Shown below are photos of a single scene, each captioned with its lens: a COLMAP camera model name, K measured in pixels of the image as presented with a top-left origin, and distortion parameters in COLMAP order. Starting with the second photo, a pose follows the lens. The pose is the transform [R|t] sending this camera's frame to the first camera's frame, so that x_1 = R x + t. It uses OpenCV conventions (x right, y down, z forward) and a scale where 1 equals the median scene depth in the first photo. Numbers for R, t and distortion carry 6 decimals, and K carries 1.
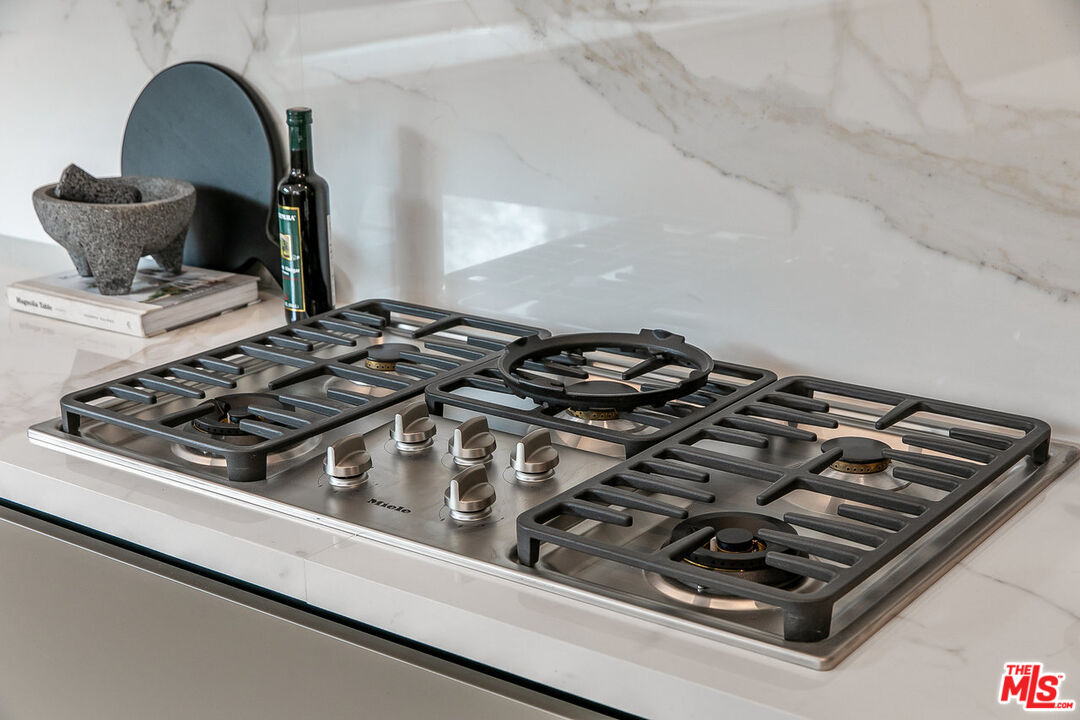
lens RADIAL K [[1613.0, 0, 539.3], [0, 1613.0, 359.5], [0, 0, 1]] dist [0.007021, 0.003585]
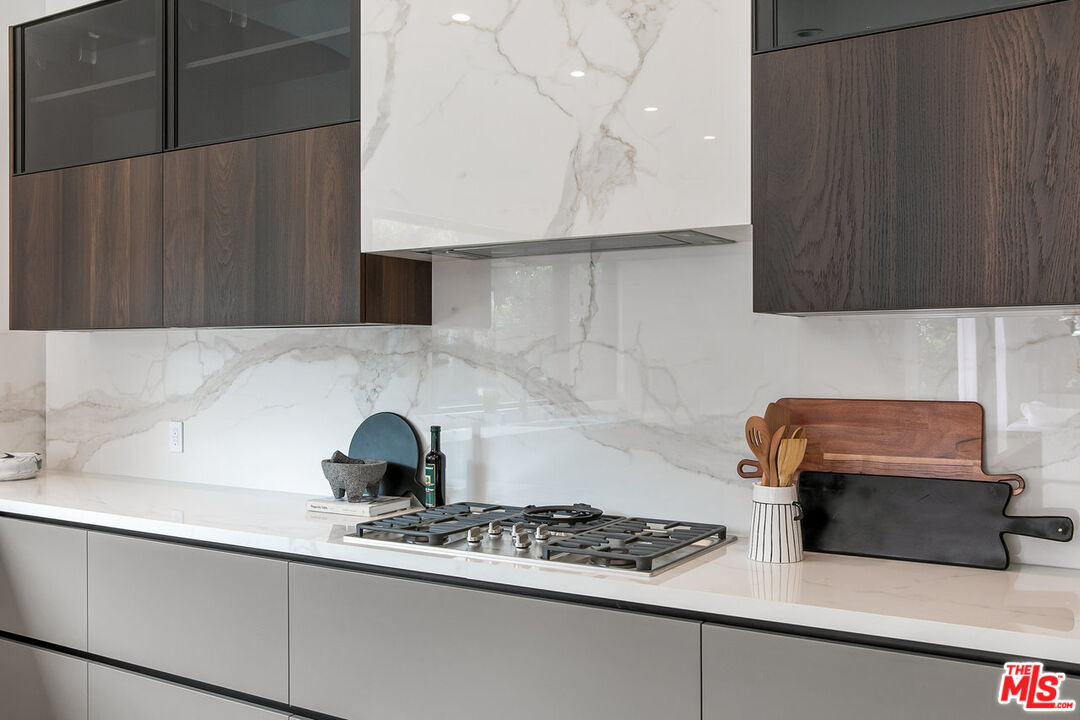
lens RADIAL K [[879.3, 0, 540.4], [0, 879.3, 355.2], [0, 0, 1]] dist [-0.000100, -0.003127]
pose [[0.997677, 0.010311, 0.067336, -0.077830], [0.009830, 0.956343, -0.292080, 0.145061], [-0.067408, 0.292064, 0.954020, -0.370368]]
